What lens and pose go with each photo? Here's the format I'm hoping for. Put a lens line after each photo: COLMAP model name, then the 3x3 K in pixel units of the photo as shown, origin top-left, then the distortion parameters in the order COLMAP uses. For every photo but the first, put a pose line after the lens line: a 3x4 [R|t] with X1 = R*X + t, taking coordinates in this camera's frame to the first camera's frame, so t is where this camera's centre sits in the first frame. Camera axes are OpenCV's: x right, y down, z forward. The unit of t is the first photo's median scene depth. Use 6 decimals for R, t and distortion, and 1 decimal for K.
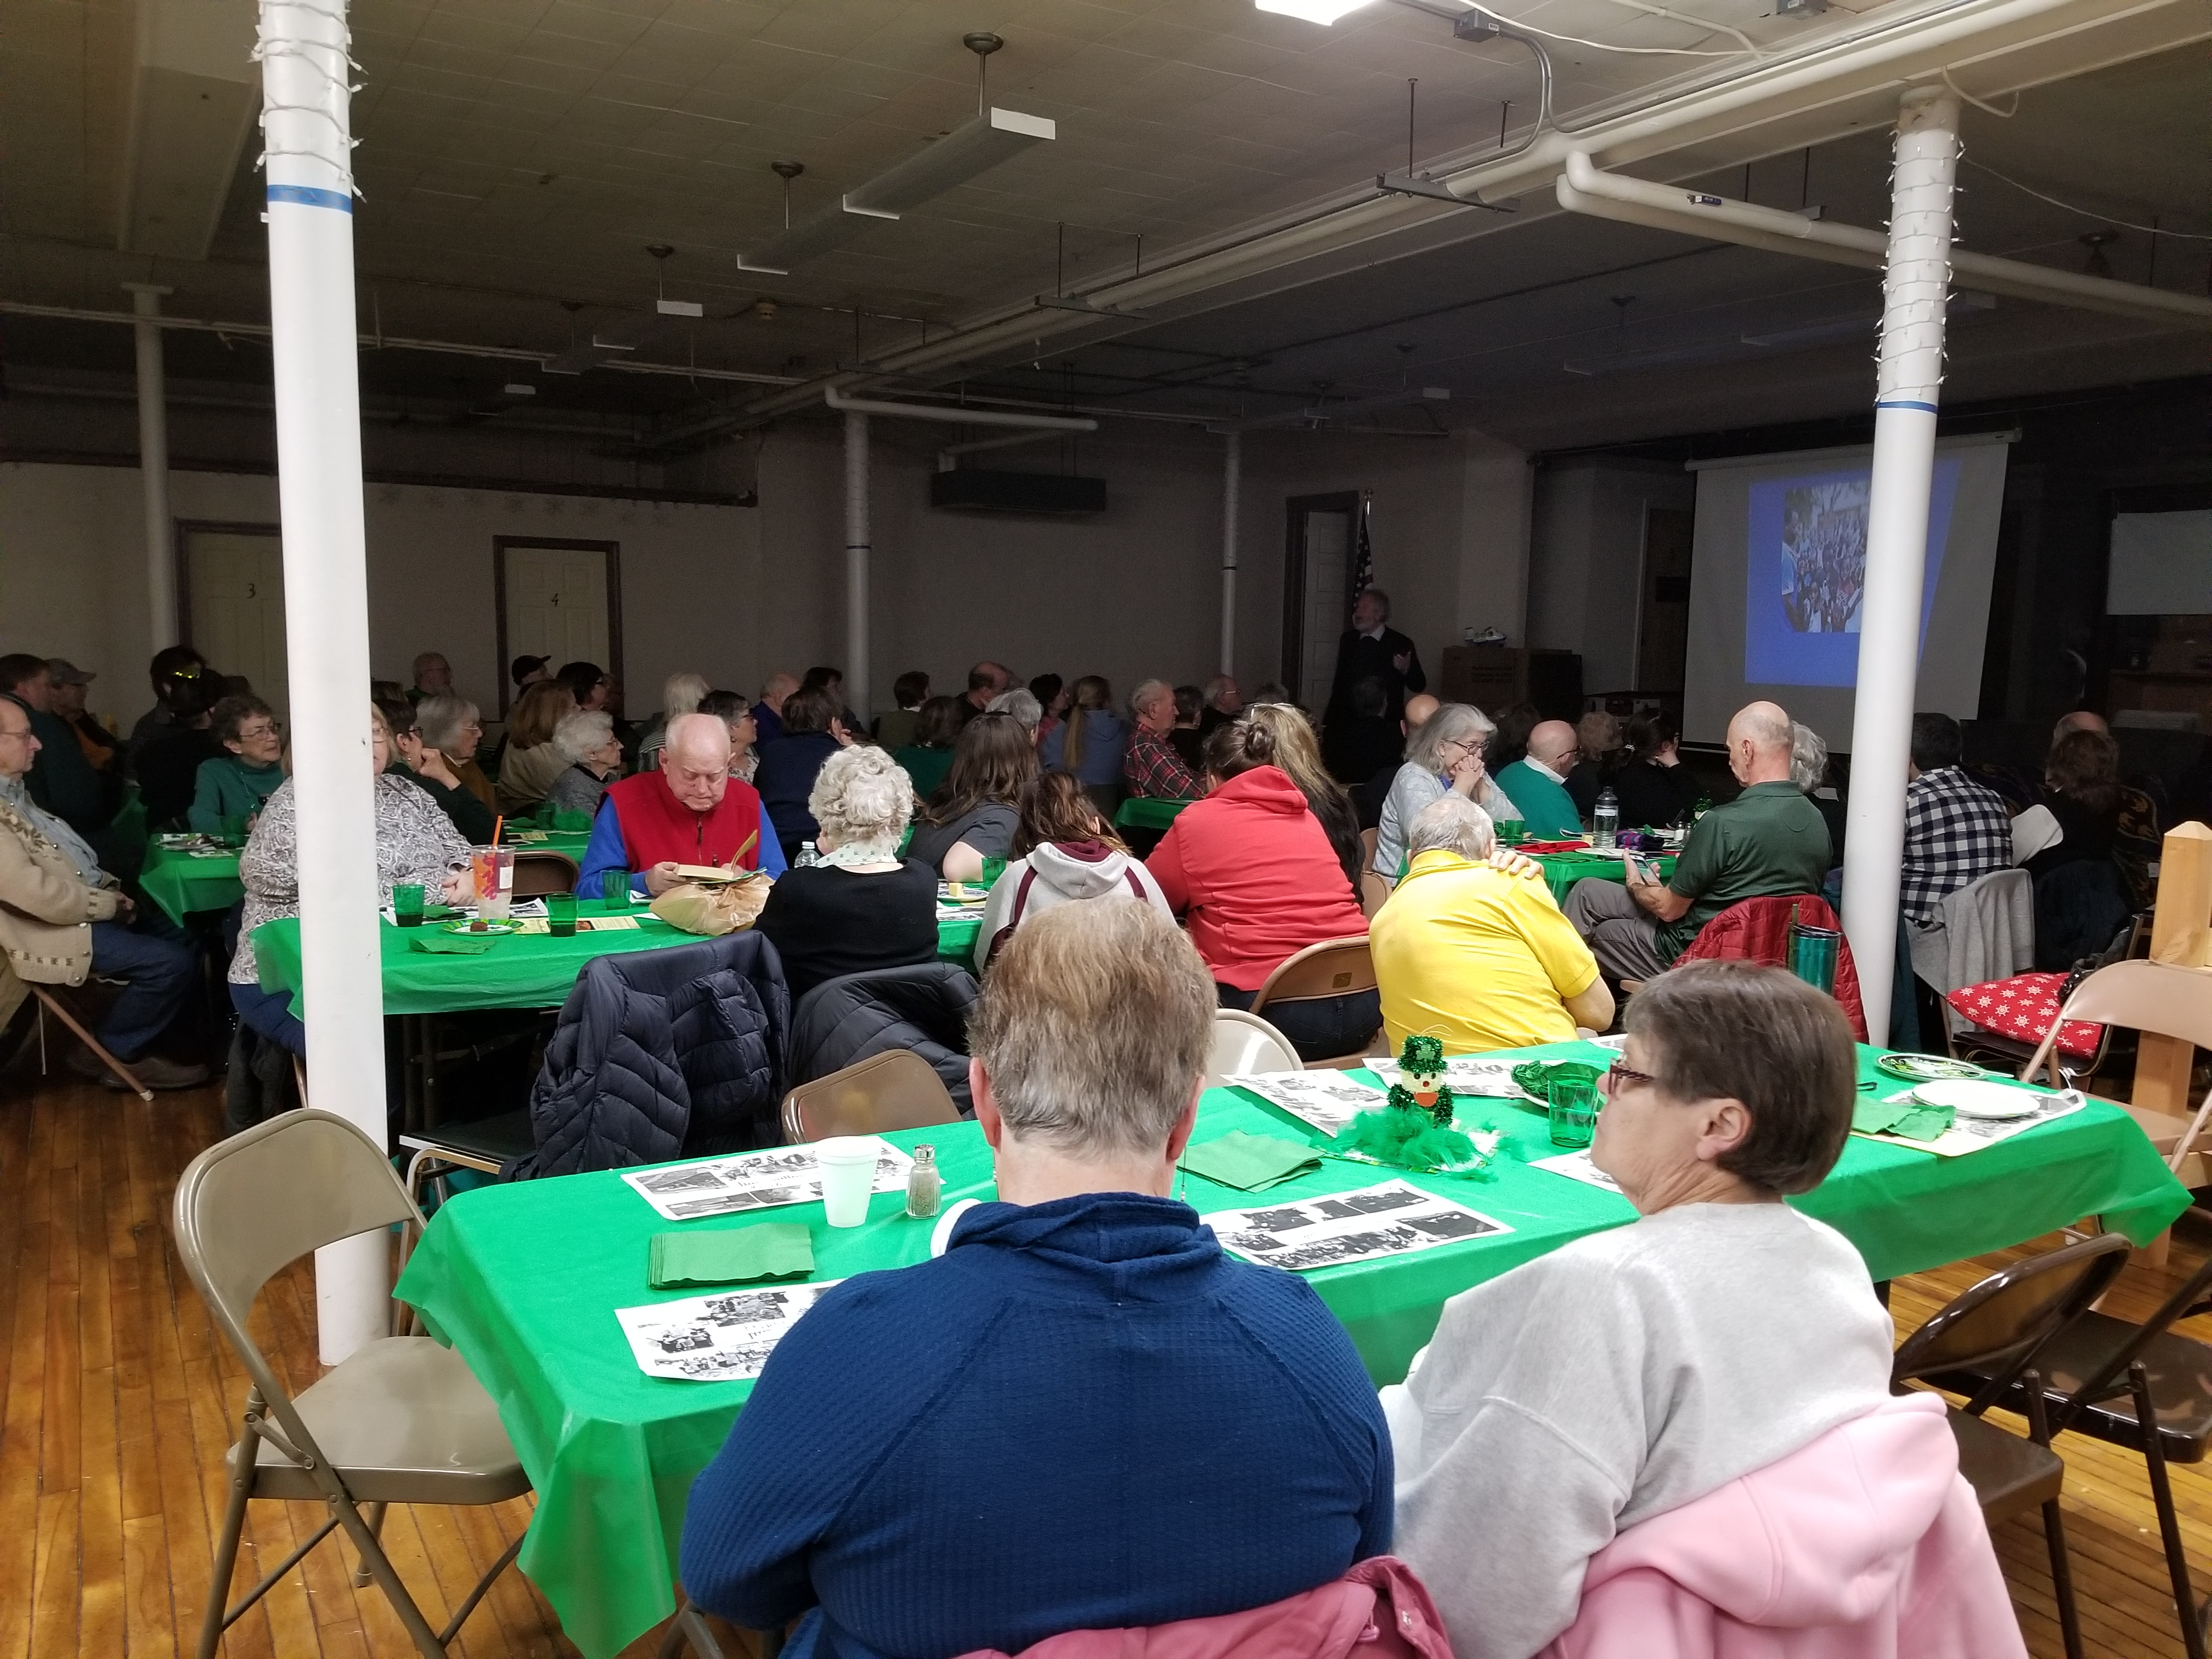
lens RADIAL K [[1684.4, 0, 1076.1], [0, 1684.4, 885.8], [0, 0, 1]] dist [0.000098, -0.038035]
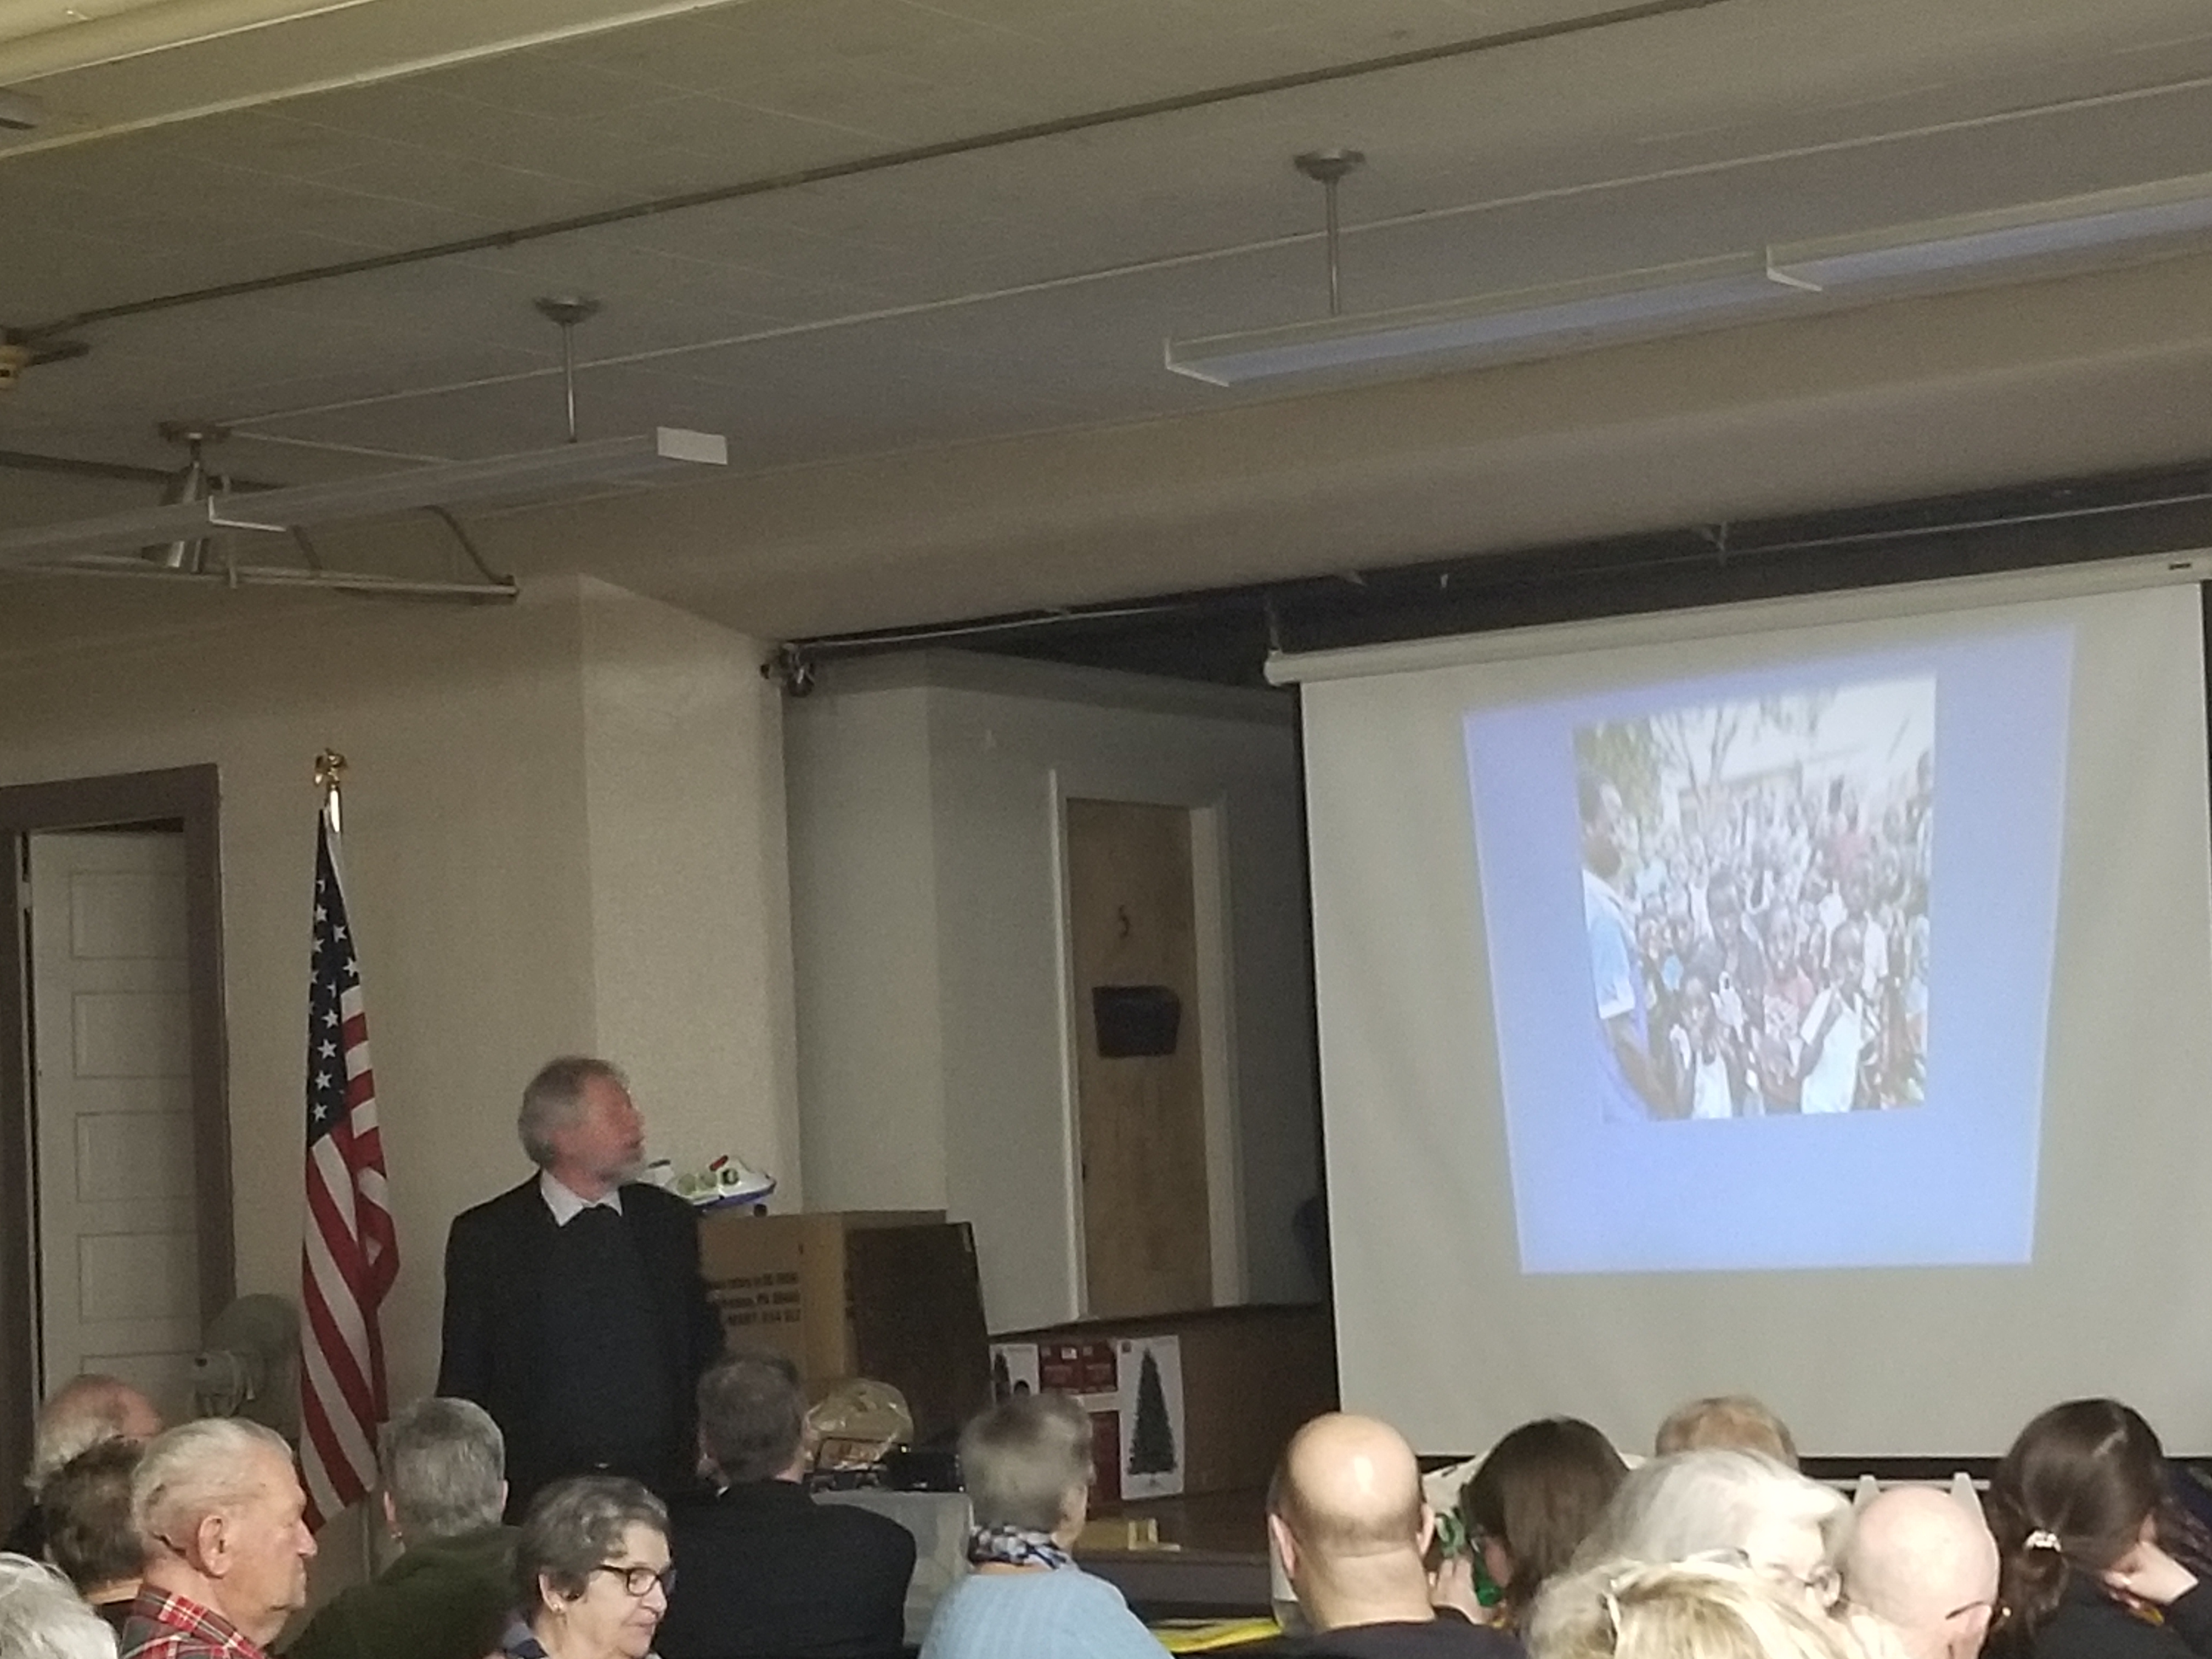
lens RADIAL K [[4548.0, 0, 1107.5], [0, 4548.0, 833.2], [0, 0, 1]] dist [0.065627, 0.000000]
pose [[0.885164, -0.024025, 0.464658, -0.237652], [0.127656, 0.972883, -0.192879, -0.086763], [-0.447424, 0.230046, 0.864228, 0.463965]]
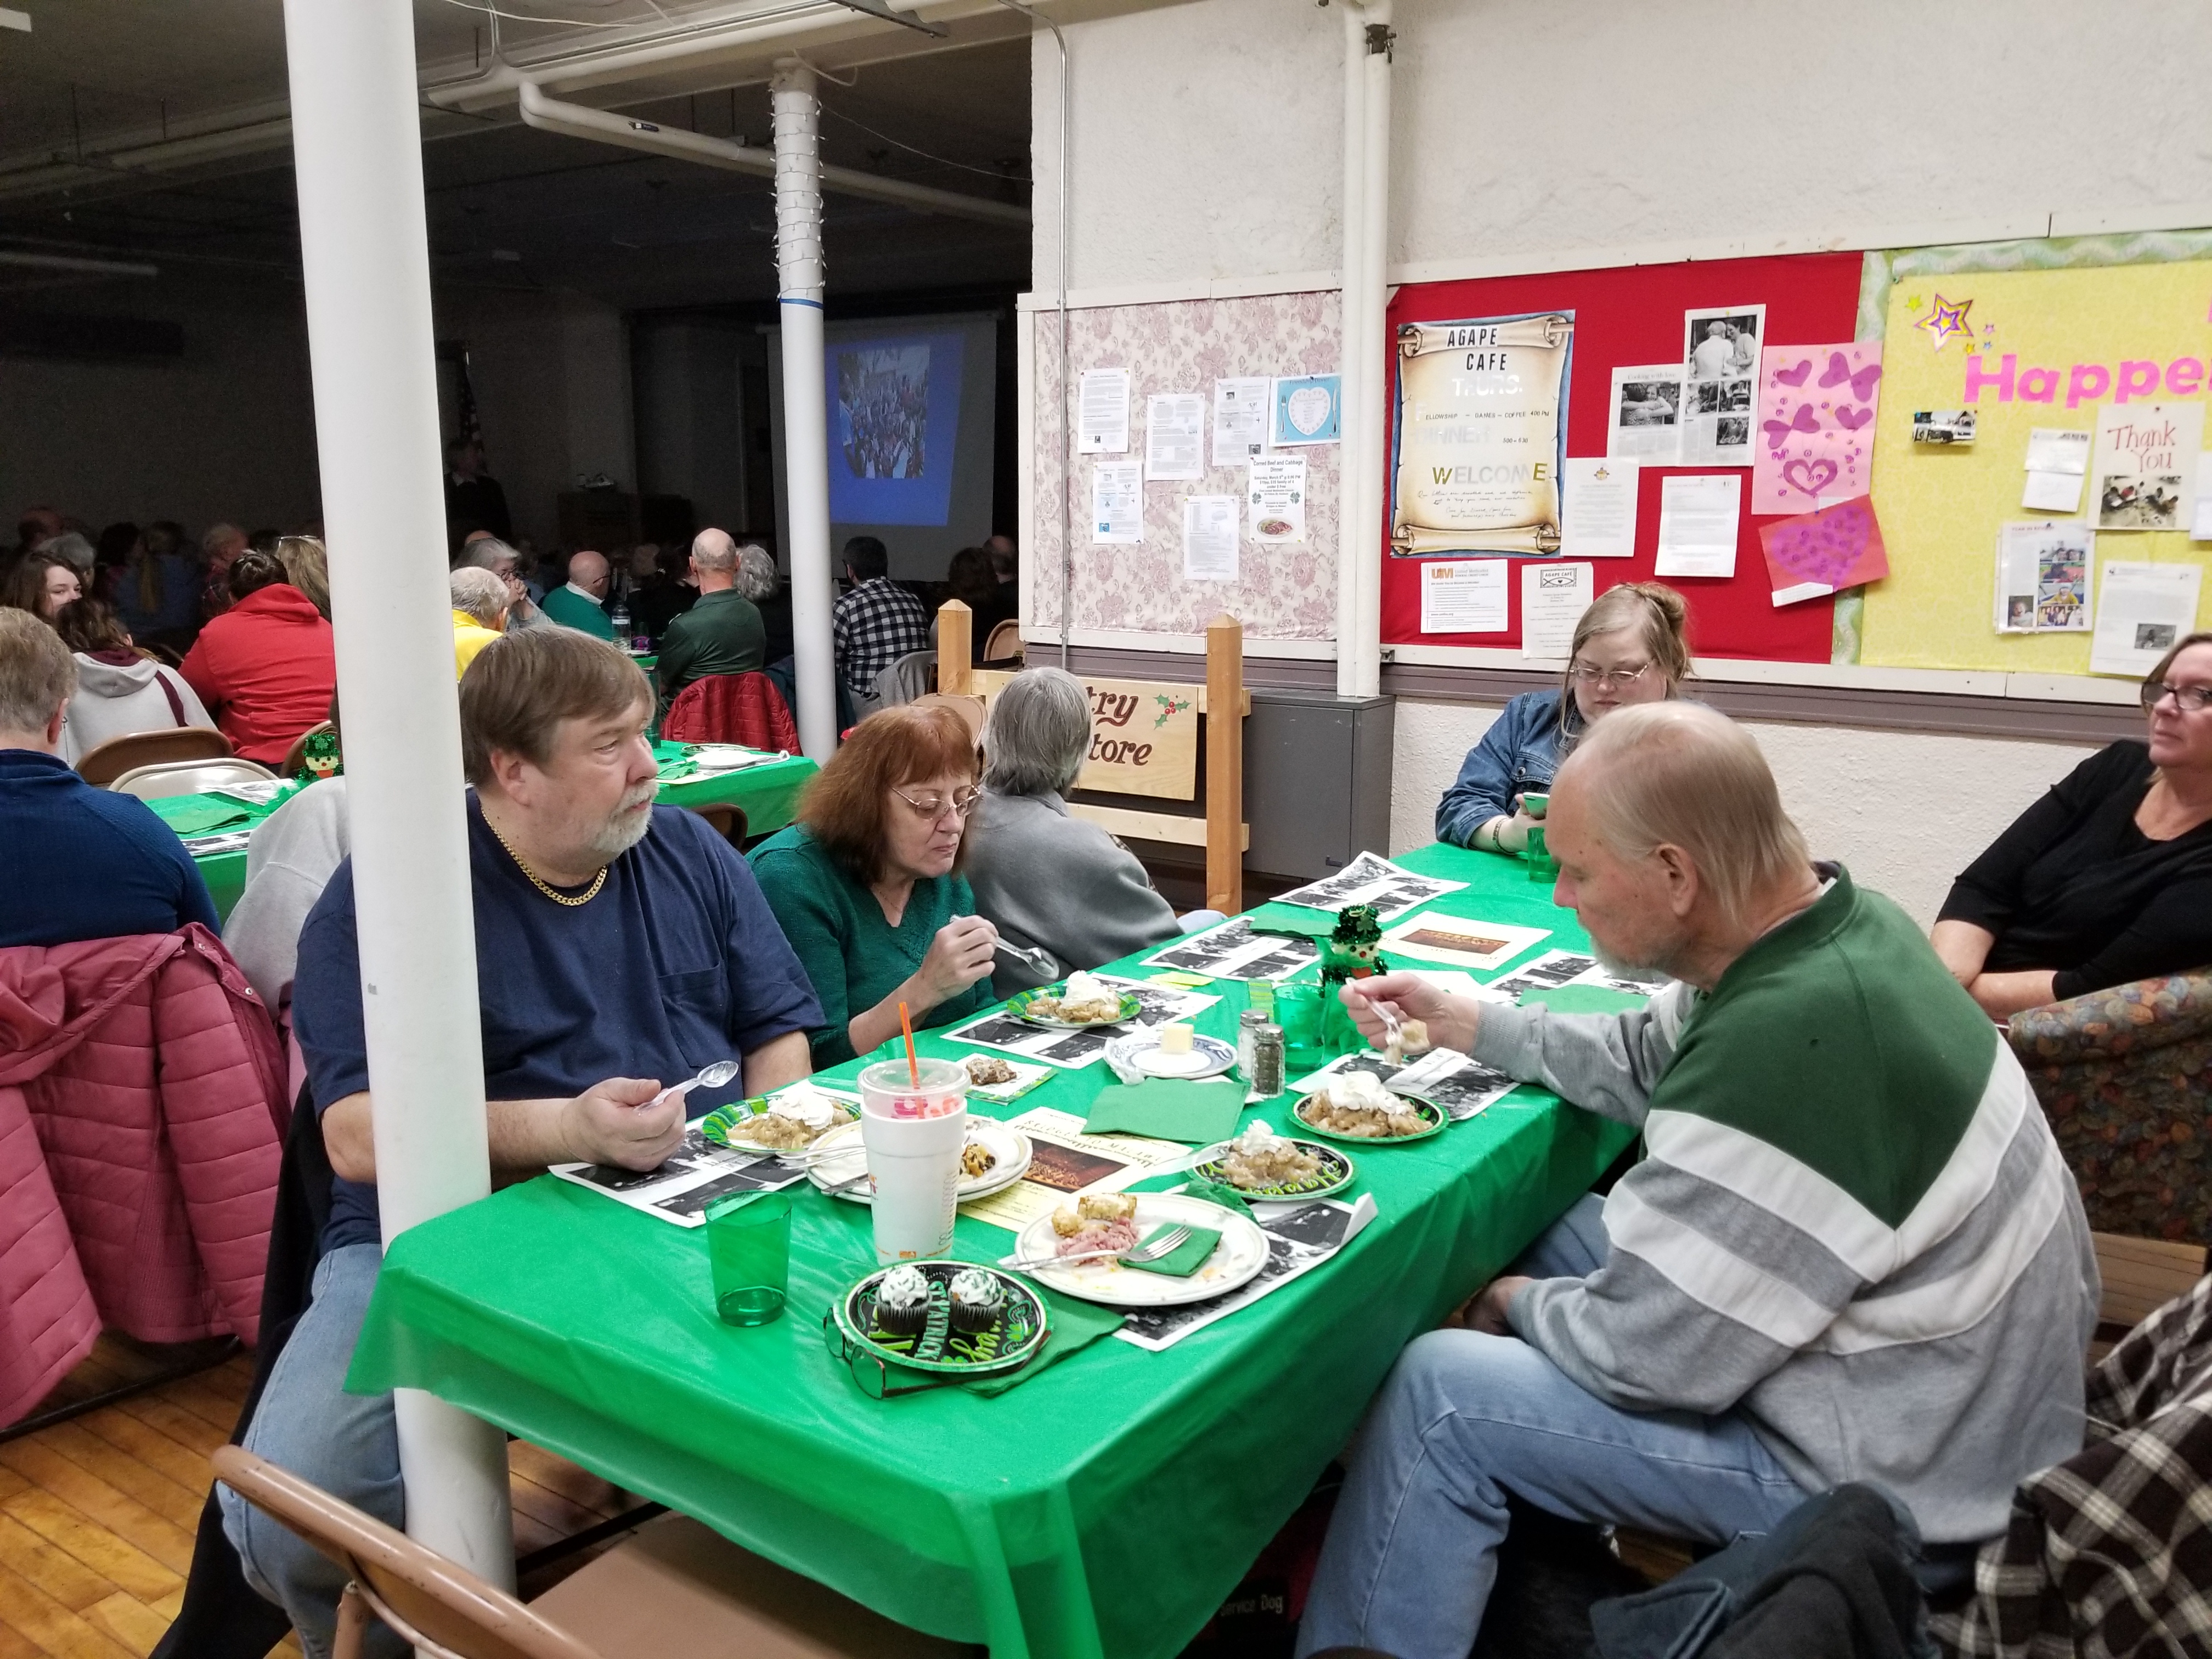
lens RADIAL K [[1684.4, 0, 1113.0], [0, 1684.4, 850.2], [0, 0, 1]] dist [0.000098, -0.038035]
pose [[0.884702, -0.102067, 0.454845, 0.055073], [0.072016, 0.993947, 0.082966, 0.047926], [-0.460560, -0.040644, 0.886698, -0.283386]]
